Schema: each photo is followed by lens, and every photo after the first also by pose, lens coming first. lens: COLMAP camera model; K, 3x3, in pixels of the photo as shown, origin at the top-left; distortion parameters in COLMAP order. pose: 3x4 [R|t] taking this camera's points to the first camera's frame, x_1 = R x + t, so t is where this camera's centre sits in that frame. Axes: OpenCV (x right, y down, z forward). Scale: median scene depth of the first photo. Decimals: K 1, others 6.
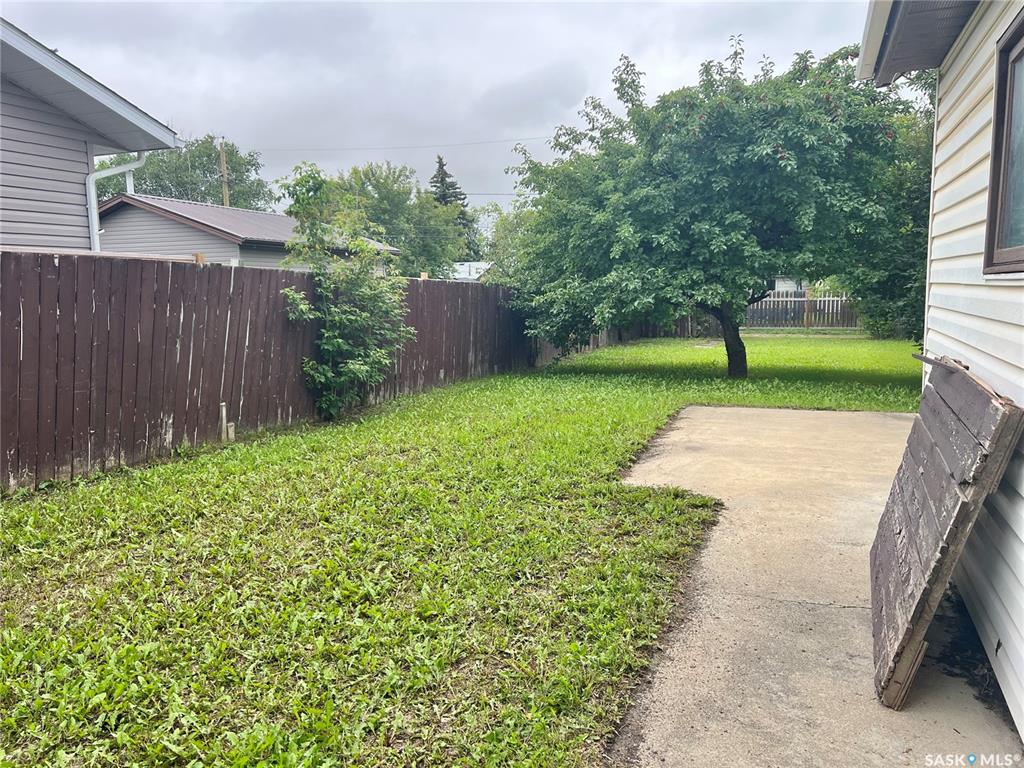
lens RADIAL K [[766.0, 0, 504.9], [0, 766.0, 397.5], [0, 0, 1]] dist [0.055320, -0.059383]
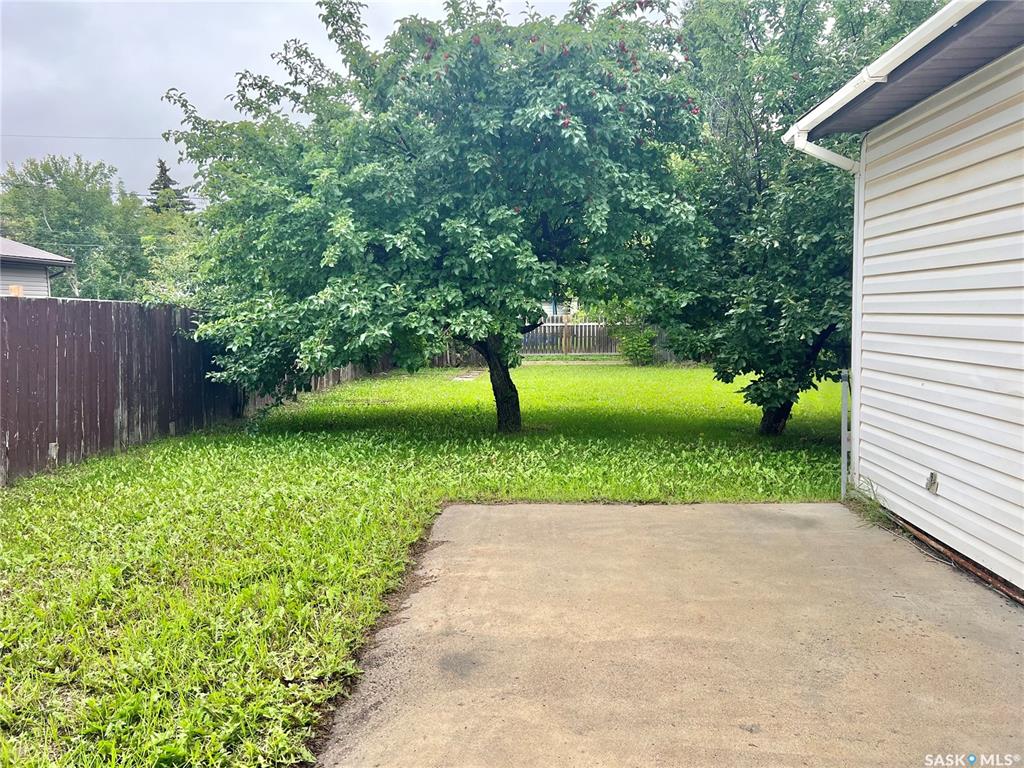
lens RADIAL K [[766.0, 0, 514.2], [0, 766.0, 385.0], [0, 0, 1]] dist [0.055320, -0.059383]
pose [[0.949163, -0.026193, 0.313693, 0.083296], [0.040328, 0.998439, -0.038652, -0.049089], [-0.312190, 0.049338, 0.948738, 0.329425]]
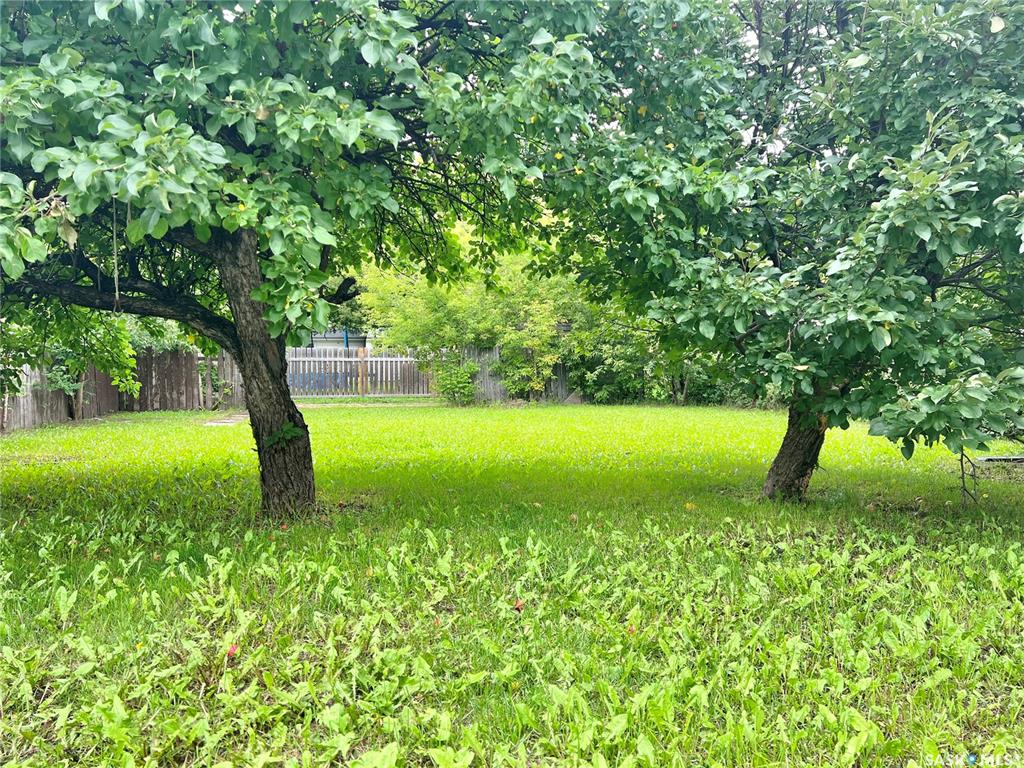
lens RADIAL K [[766.0, 0, 519.5], [0, 766.0, 386.0], [0, 0, 1]] dist [0.055320, -0.059383]
pose [[0.823245, -0.005368, 0.567661, 0.227085], [0.068163, 0.993656, -0.089456, -0.053508], [-0.563579, 0.112337, 0.818388, 0.774237]]
